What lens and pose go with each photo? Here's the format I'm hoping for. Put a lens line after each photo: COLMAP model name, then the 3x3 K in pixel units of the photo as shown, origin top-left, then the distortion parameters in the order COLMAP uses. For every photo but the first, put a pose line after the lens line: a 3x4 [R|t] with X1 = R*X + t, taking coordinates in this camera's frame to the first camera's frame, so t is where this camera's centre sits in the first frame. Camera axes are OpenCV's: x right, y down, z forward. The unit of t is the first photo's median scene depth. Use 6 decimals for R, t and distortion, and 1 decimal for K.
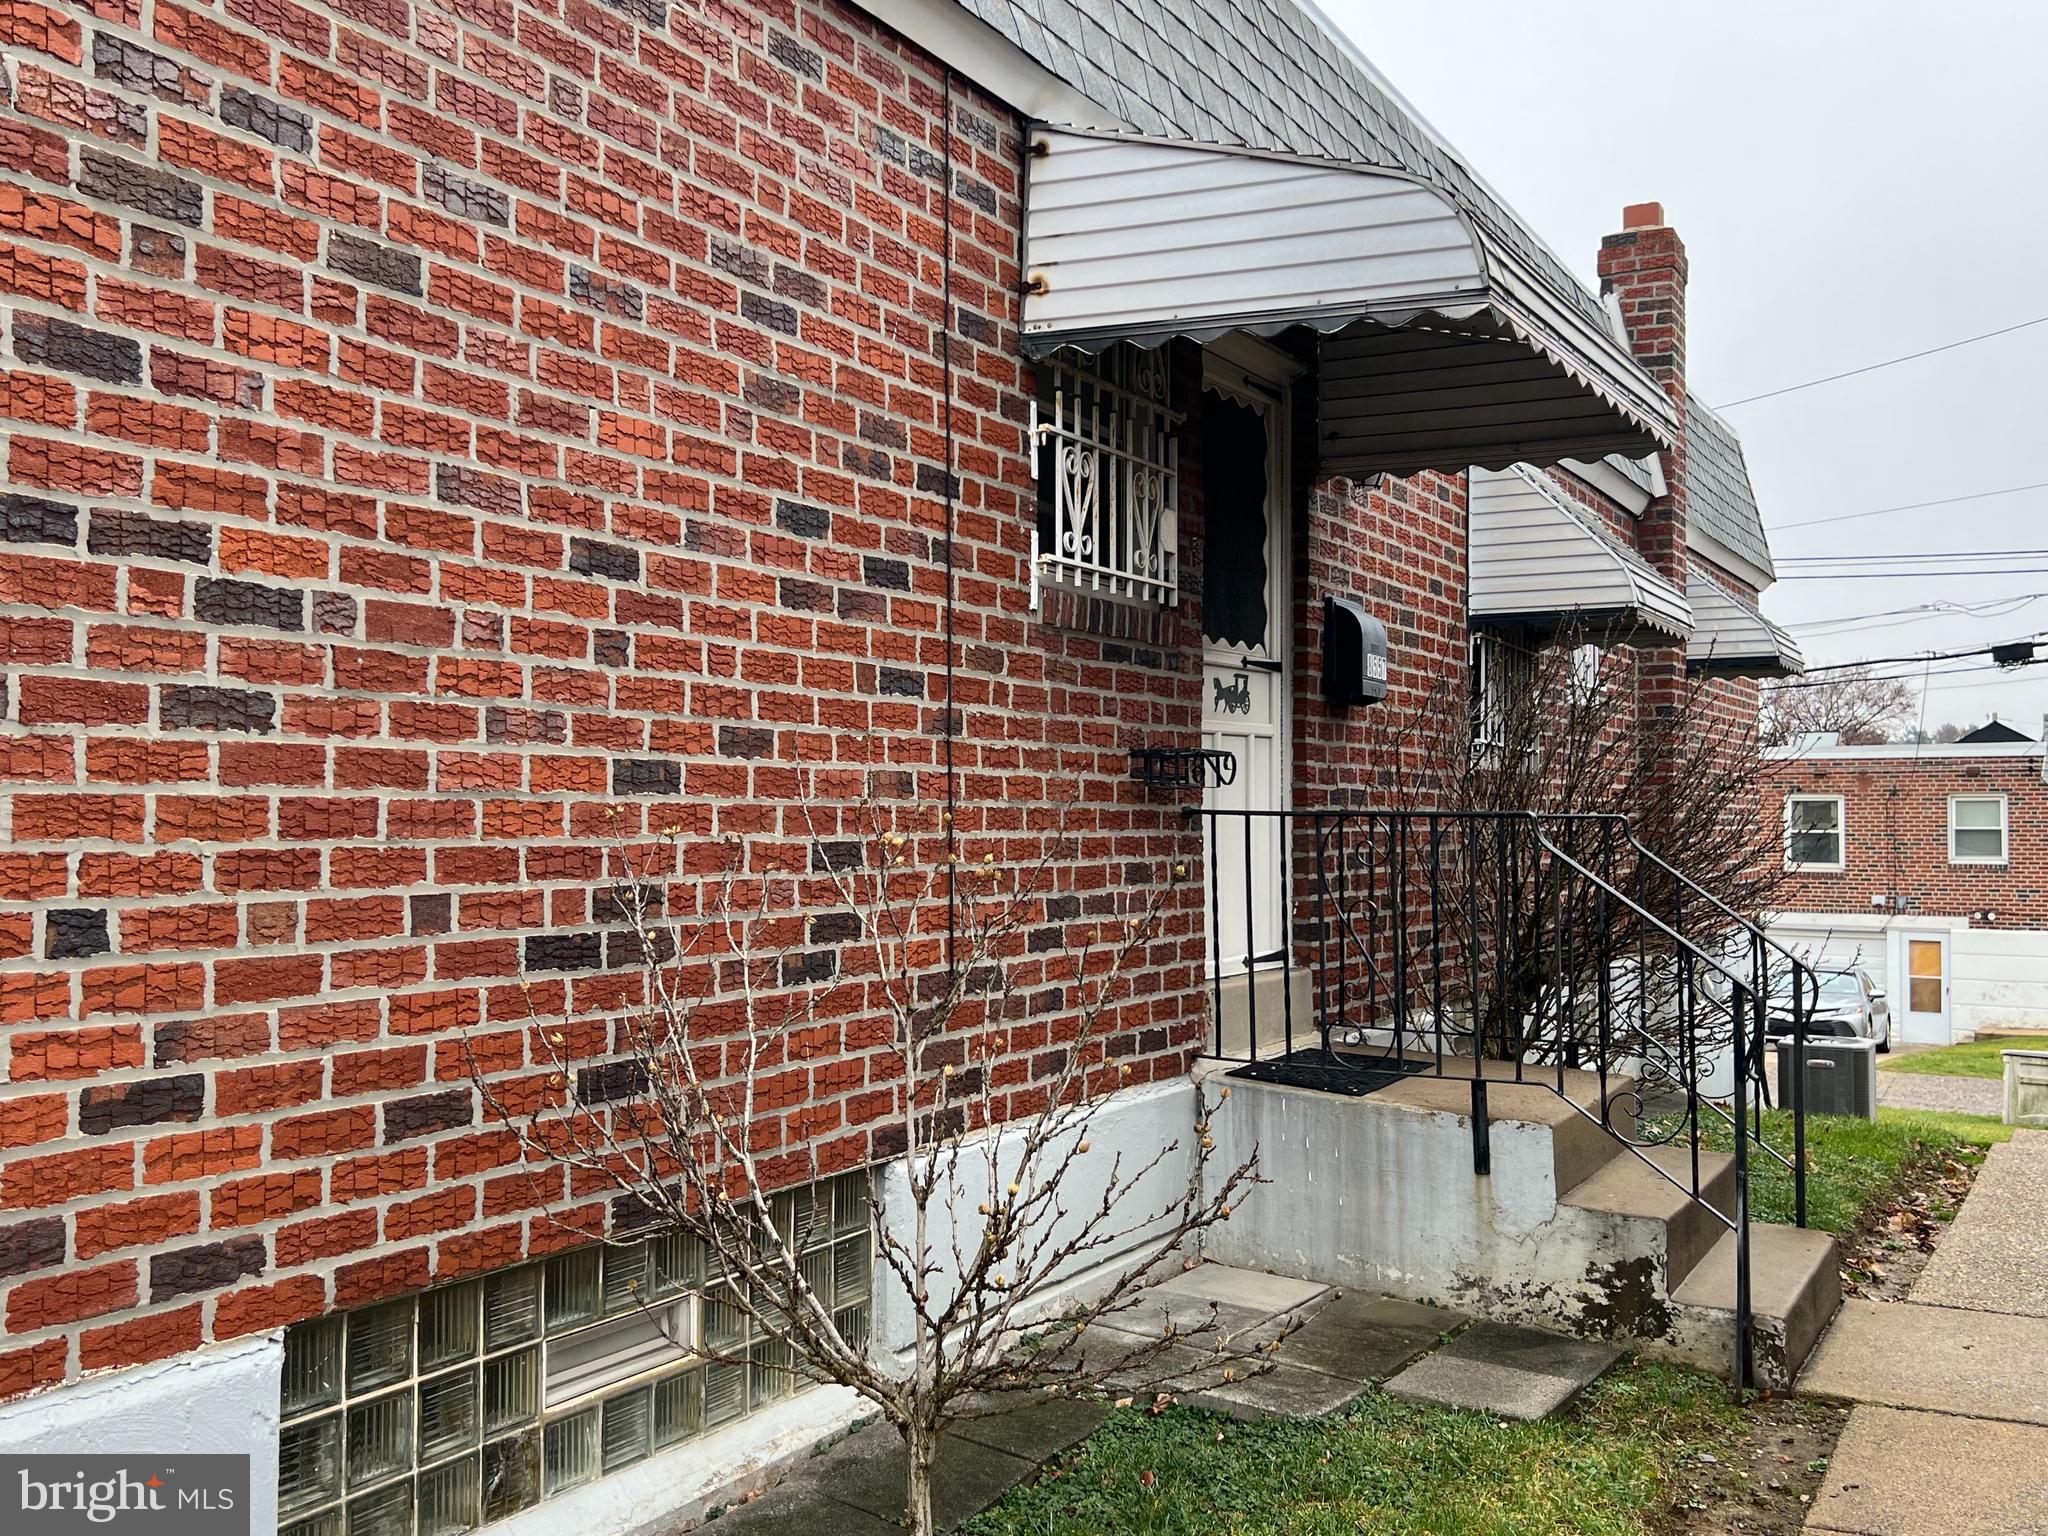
lens RADIAL K [[1767.0, 0, 1024.0], [0, 1767.0, 768.0], [0, 0, 1]] dist [0.054616, -0.009725]
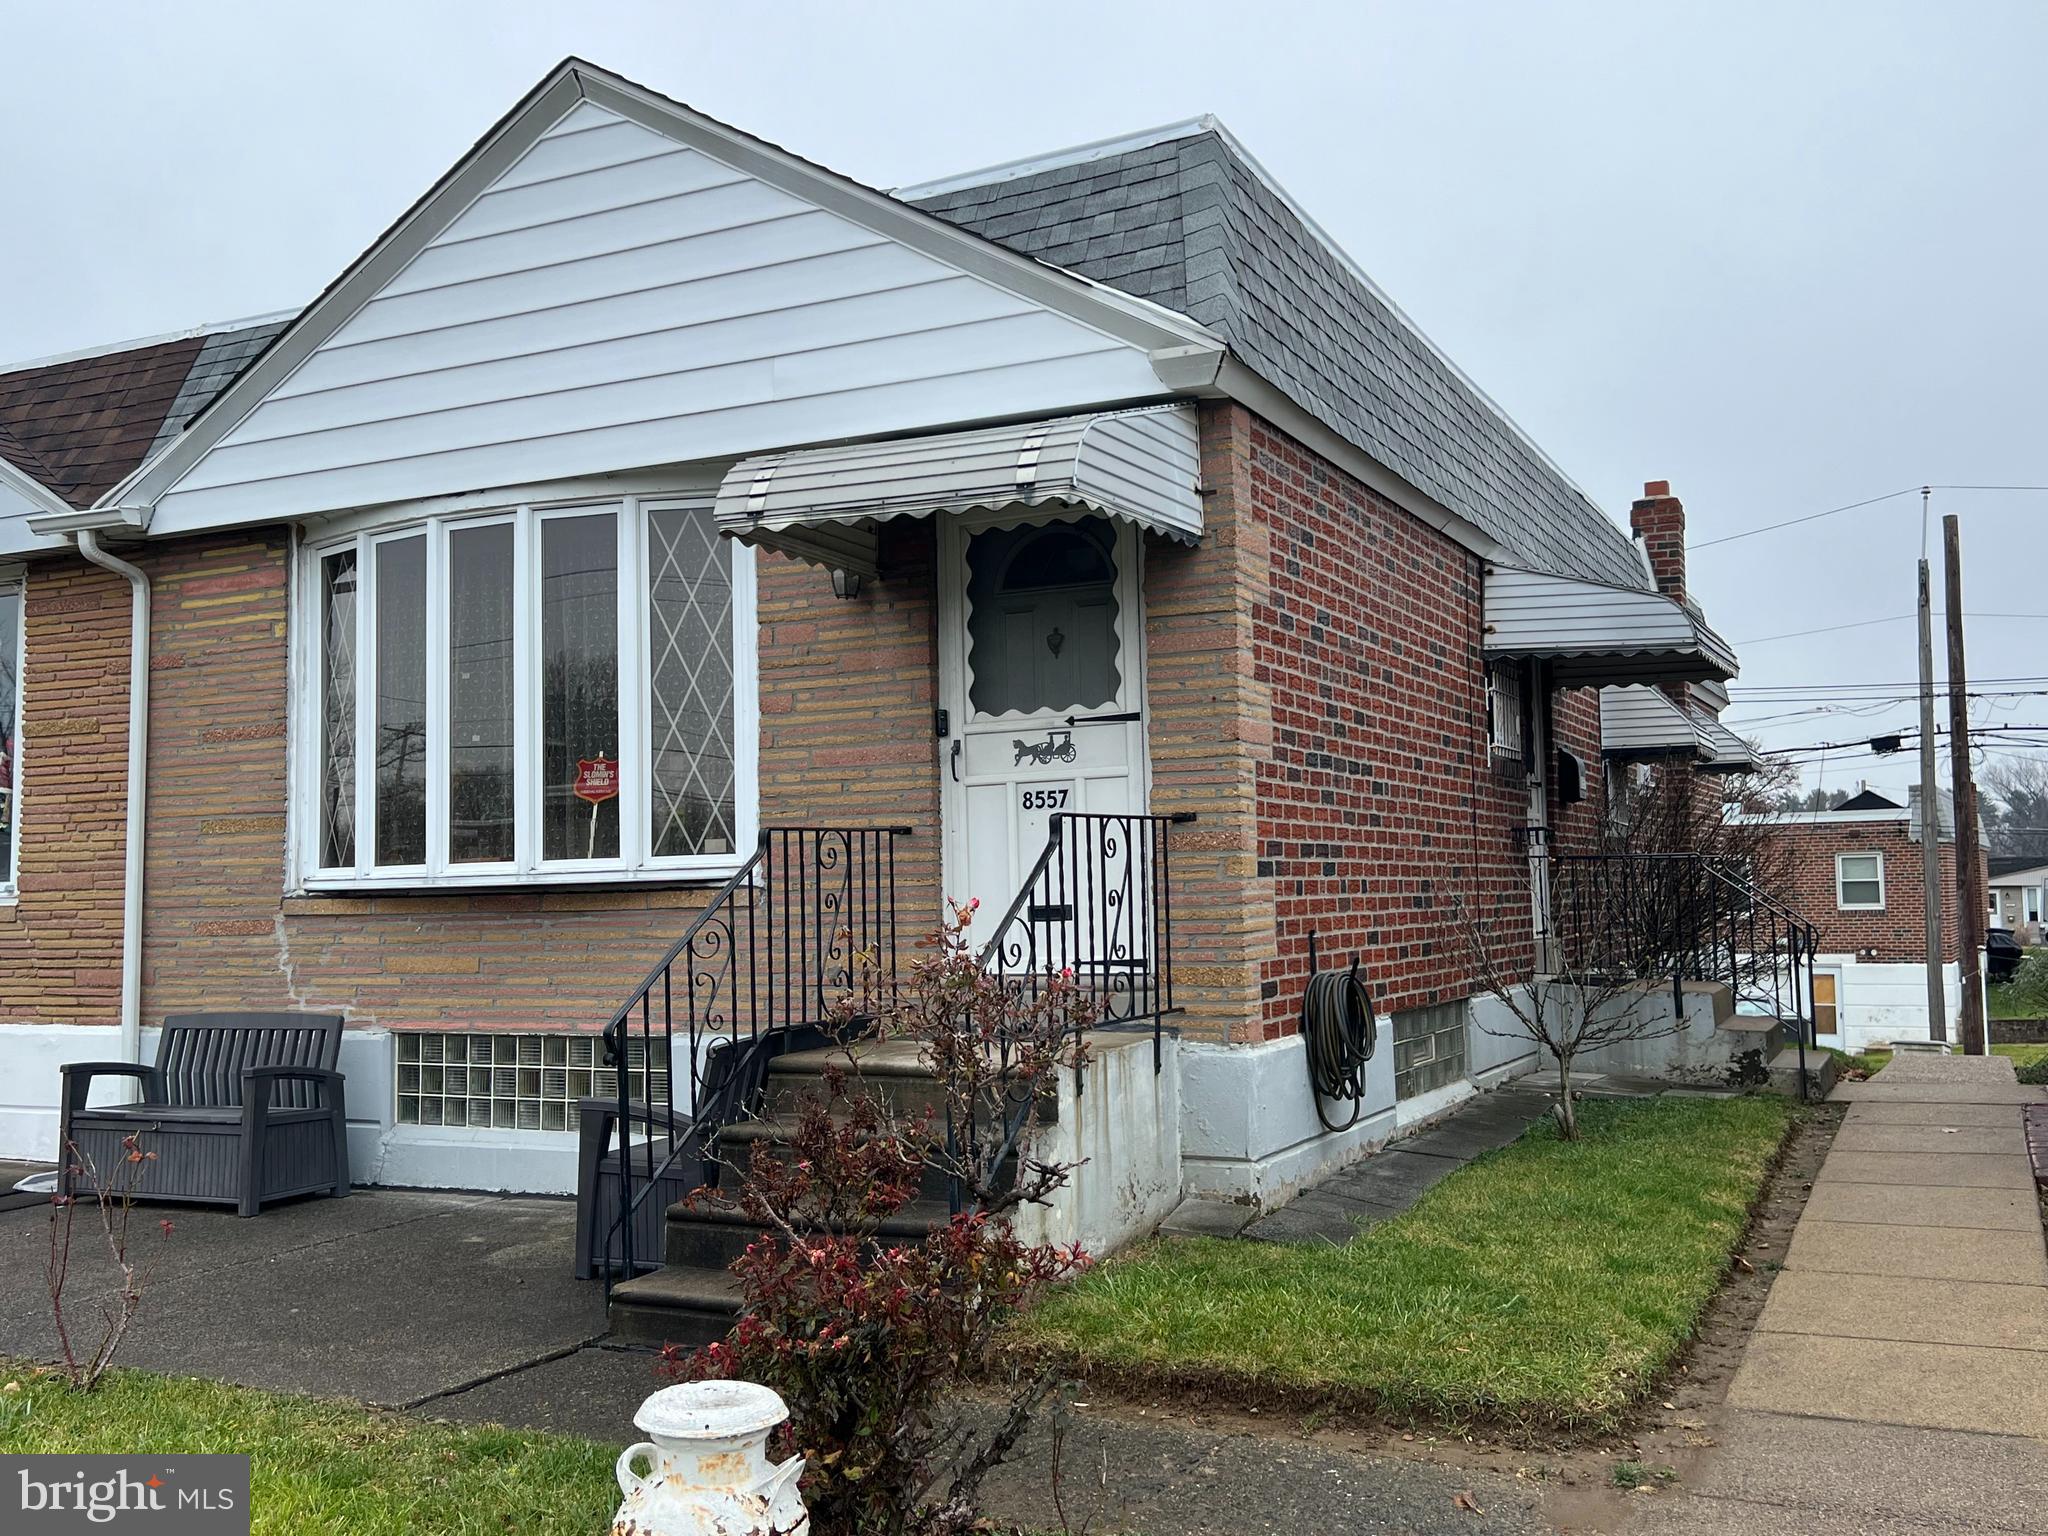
lens RADIAL K [[1767.0, 0, 1024.0], [0, 1767.0, 768.0], [0, 0, 1]] dist [0.054616, -0.009725]
pose [[0.998130, -0.016187, 0.058939, -0.551042], [0.018793, 0.998858, -0.043934, 0.000608], [-0.058161, 0.044959, 0.997294, -0.949605]]
